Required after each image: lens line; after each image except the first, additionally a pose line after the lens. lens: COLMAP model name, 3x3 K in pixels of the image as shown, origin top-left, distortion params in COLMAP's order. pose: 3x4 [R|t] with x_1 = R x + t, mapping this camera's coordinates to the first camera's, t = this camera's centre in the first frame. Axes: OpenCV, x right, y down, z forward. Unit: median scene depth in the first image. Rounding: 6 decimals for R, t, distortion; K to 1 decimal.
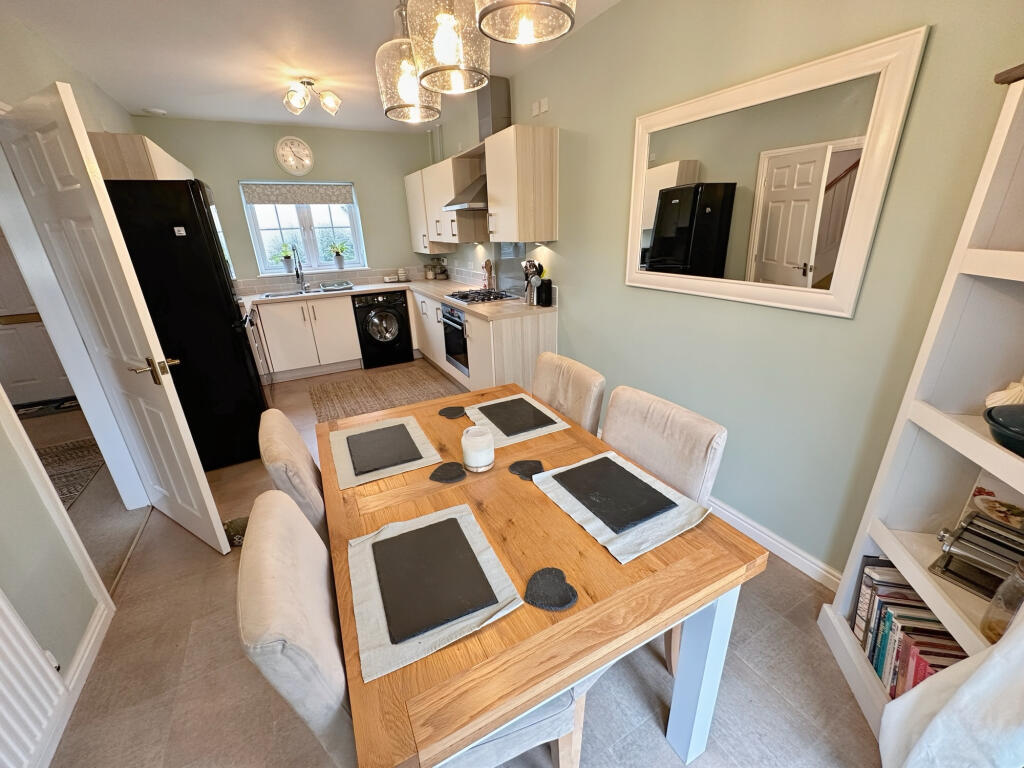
lens RADIAL K [[405.8, 0, 512.5], [0, 405.8, 381.8], [0, 0, 1]] dist [-0.008233, 0.000107]
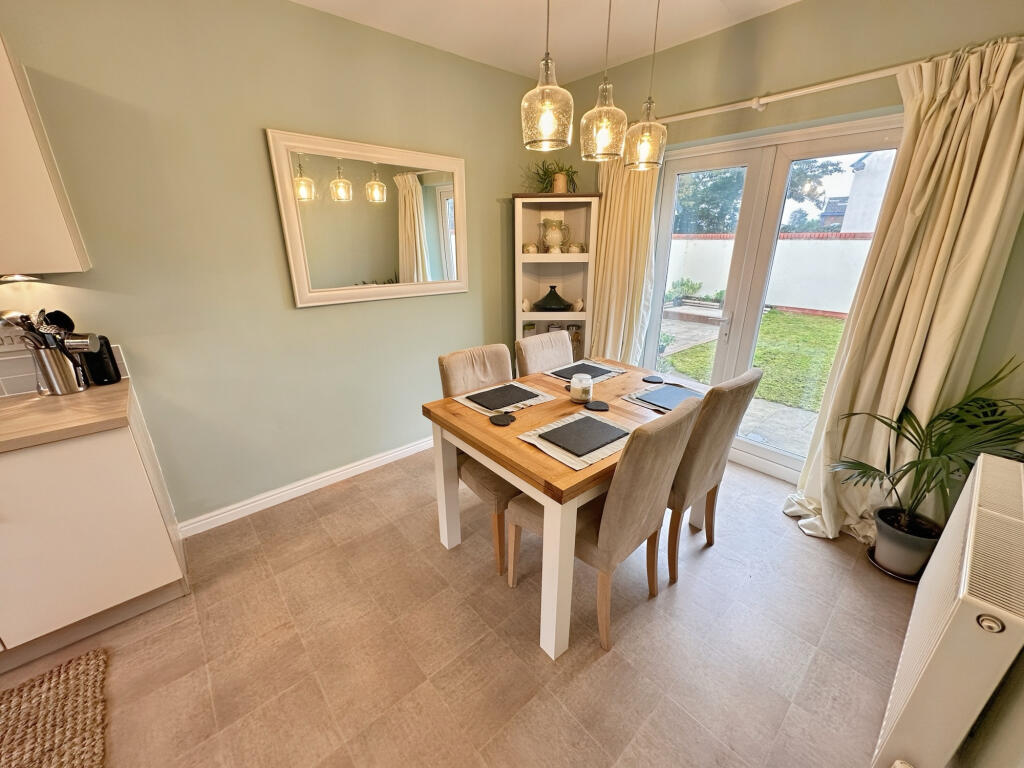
lens RADIAL K [[405.8, 0, 513.2], [0, 405.8, 386.8], [0, 0, 1]] dist [-0.008233, 0.000107]
pose [[-0.229567, -0.303462, 0.924776, -1.032245], [0.362706, 0.855037, 0.370616, -0.350560], [-0.903185, 0.420503, -0.086221, 1.011097]]
